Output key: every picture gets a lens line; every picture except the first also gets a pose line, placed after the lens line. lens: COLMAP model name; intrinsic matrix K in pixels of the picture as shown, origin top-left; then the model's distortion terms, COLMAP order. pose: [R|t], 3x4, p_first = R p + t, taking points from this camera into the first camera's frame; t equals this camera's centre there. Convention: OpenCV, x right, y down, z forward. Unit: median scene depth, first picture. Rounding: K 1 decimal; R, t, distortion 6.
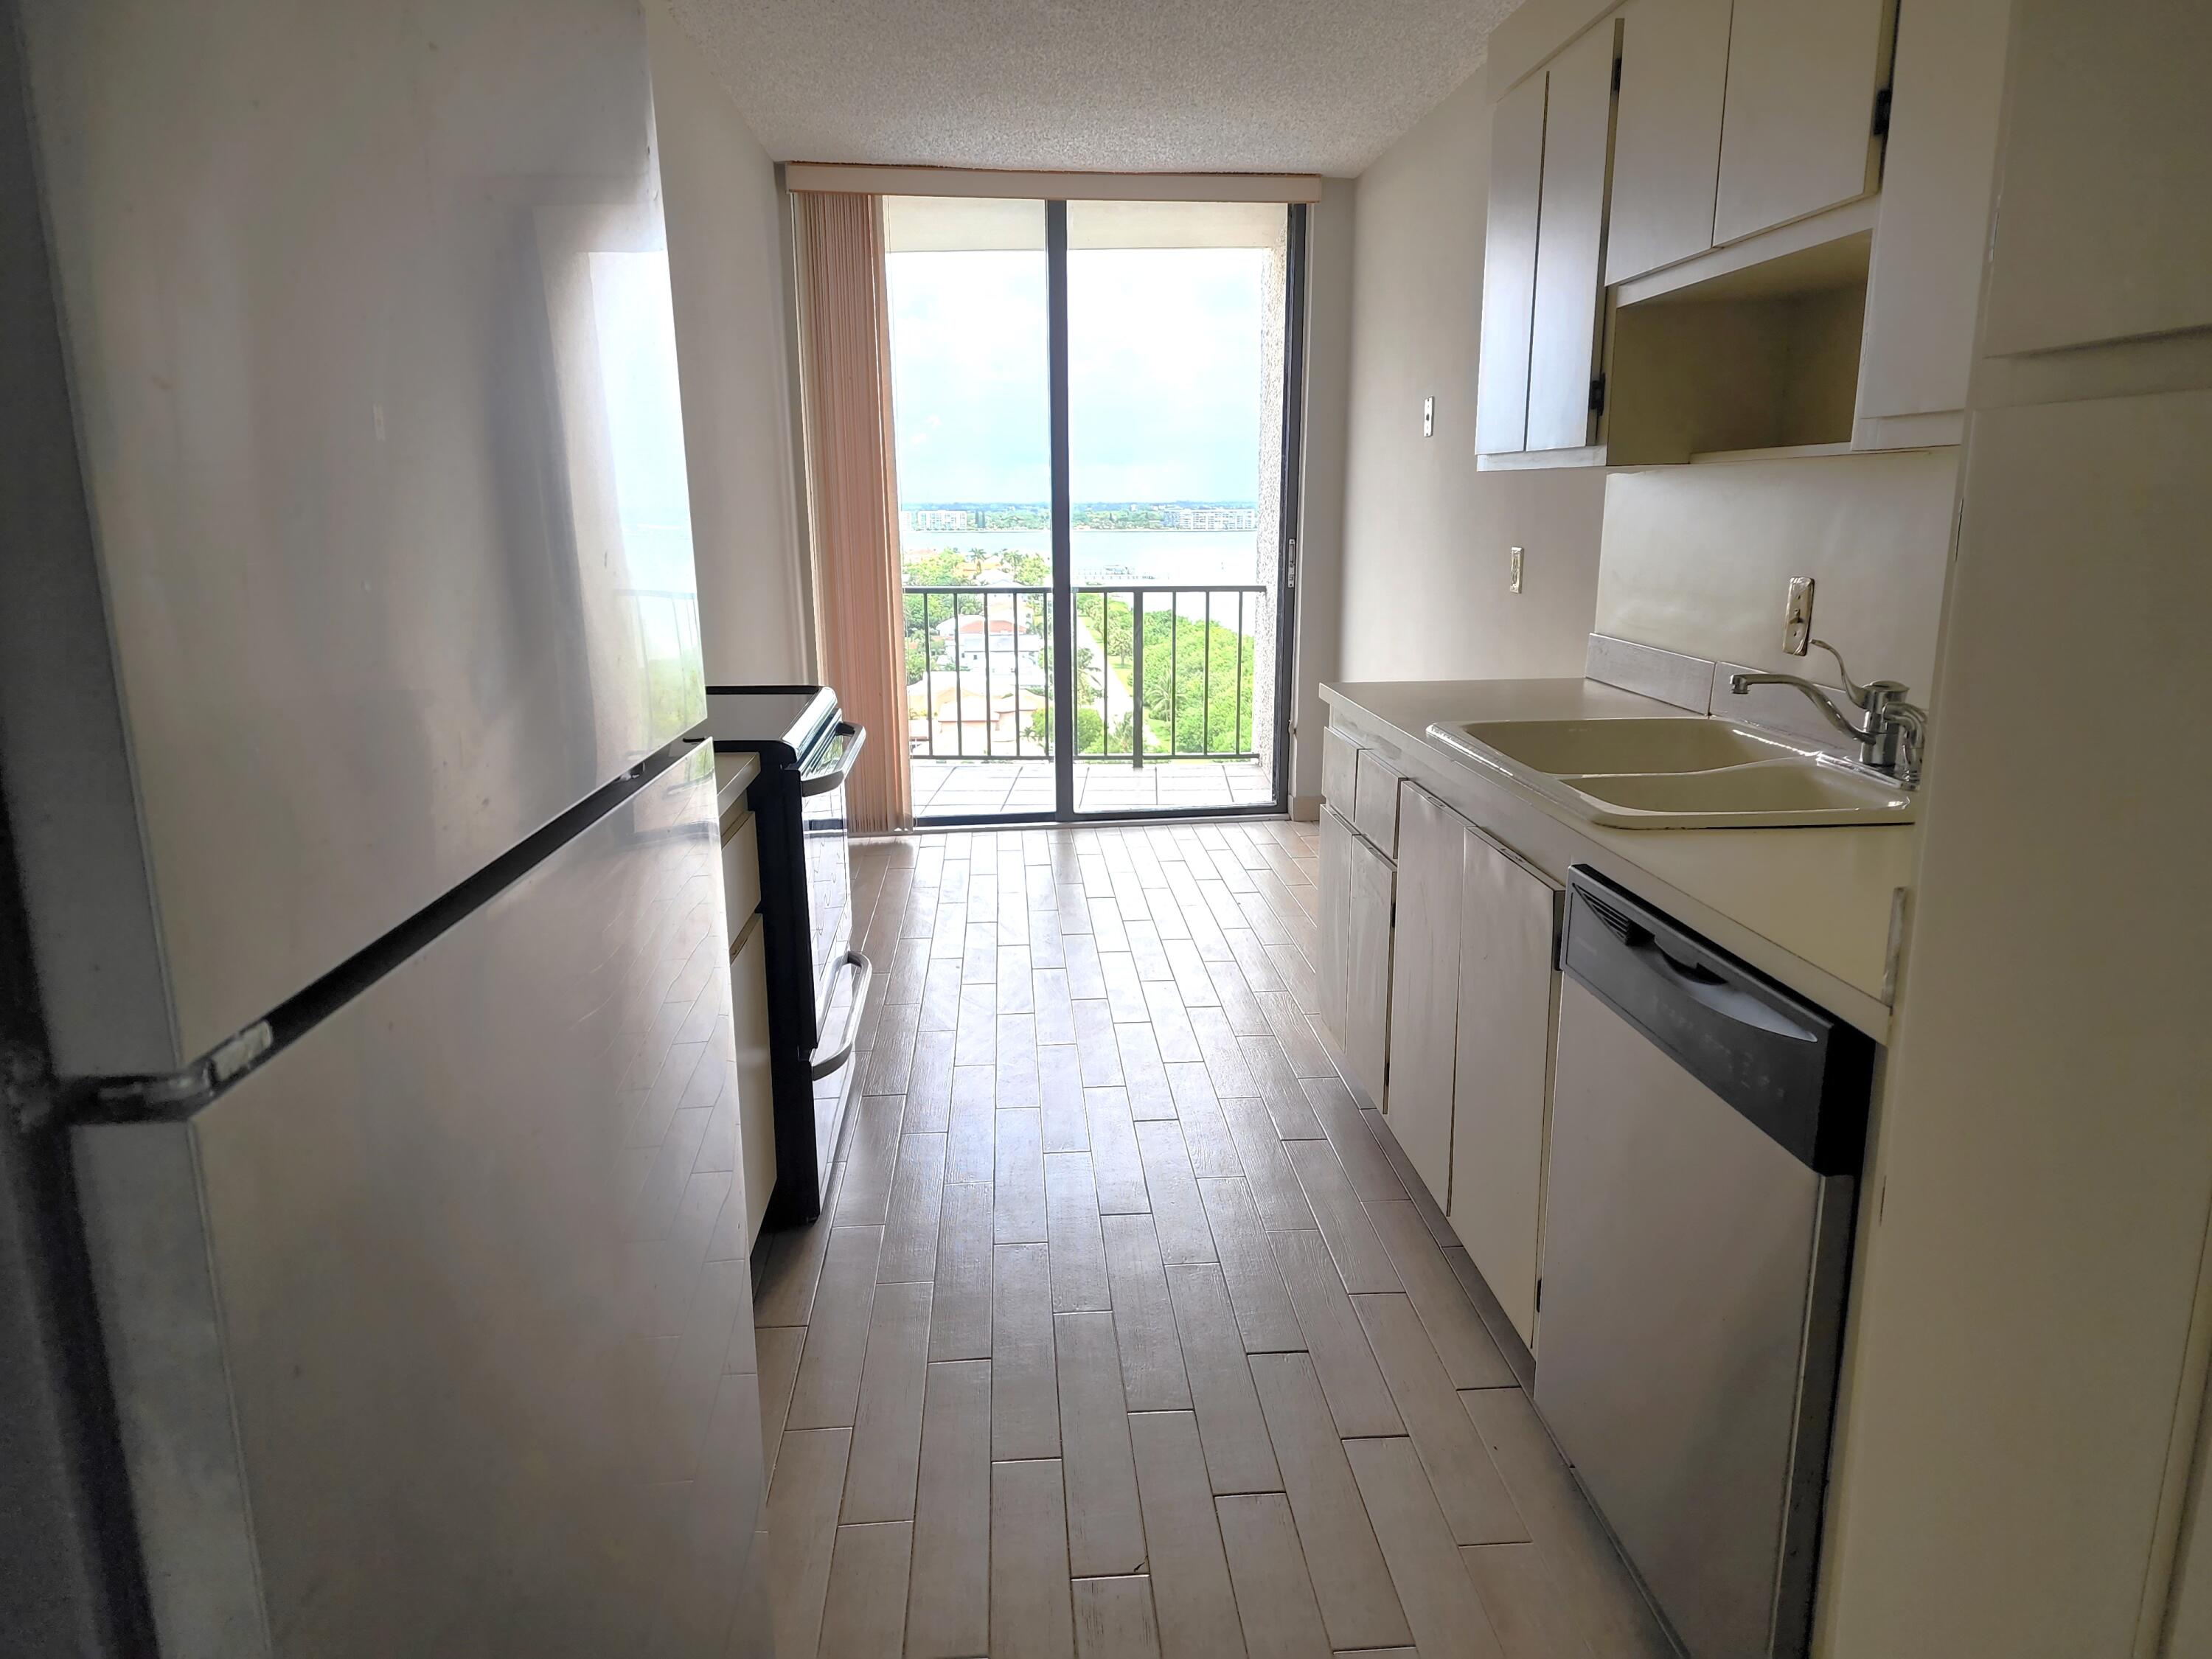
lens RADIAL K [[1477.4, 0, 1126.6], [0, 1477.4, 865.4], [0, 0, 1]] dist [0.063673, -0.002034]
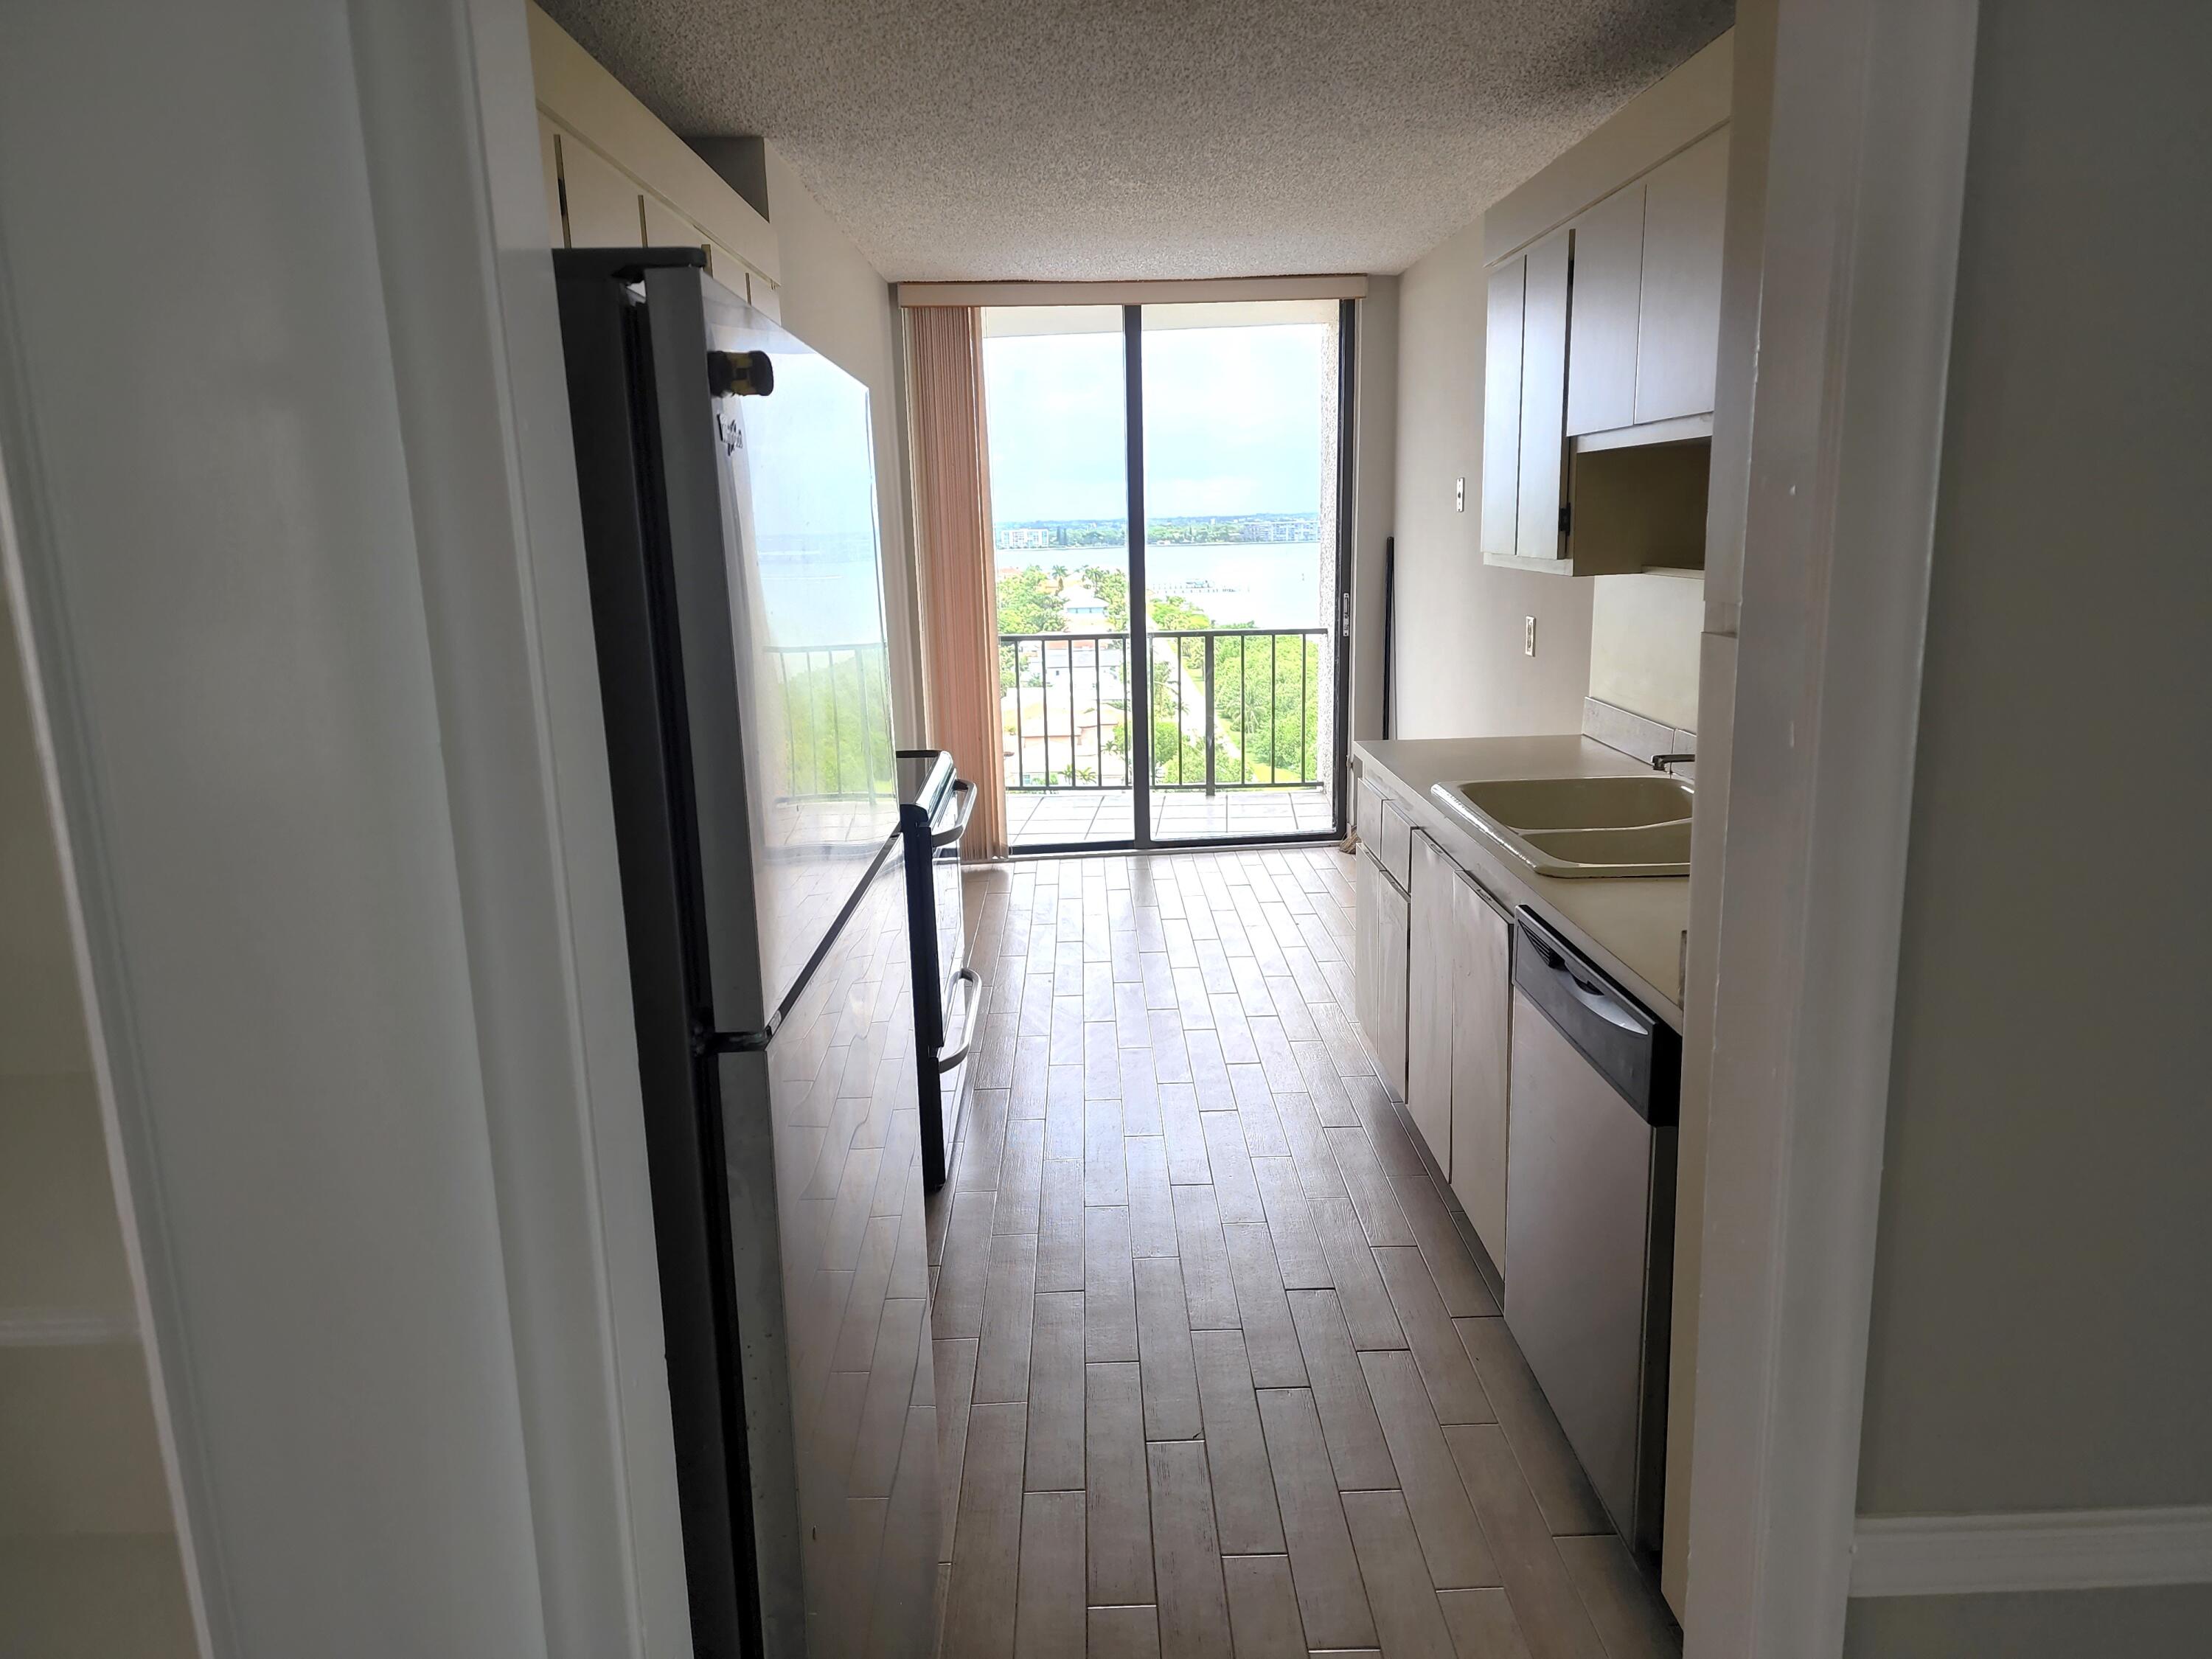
lens RADIAL K [[1480.6, 0, 1106.0], [0, 1480.6, 829.5], [0, 0, 1]] dist [0.098611, -0.003751]
pose [[0.997554, -0.008729, -0.069349, 0.010913], [0.006523, 0.999467, -0.031984, -0.012067], [0.069591, 0.031454, 0.997080, -0.154967]]
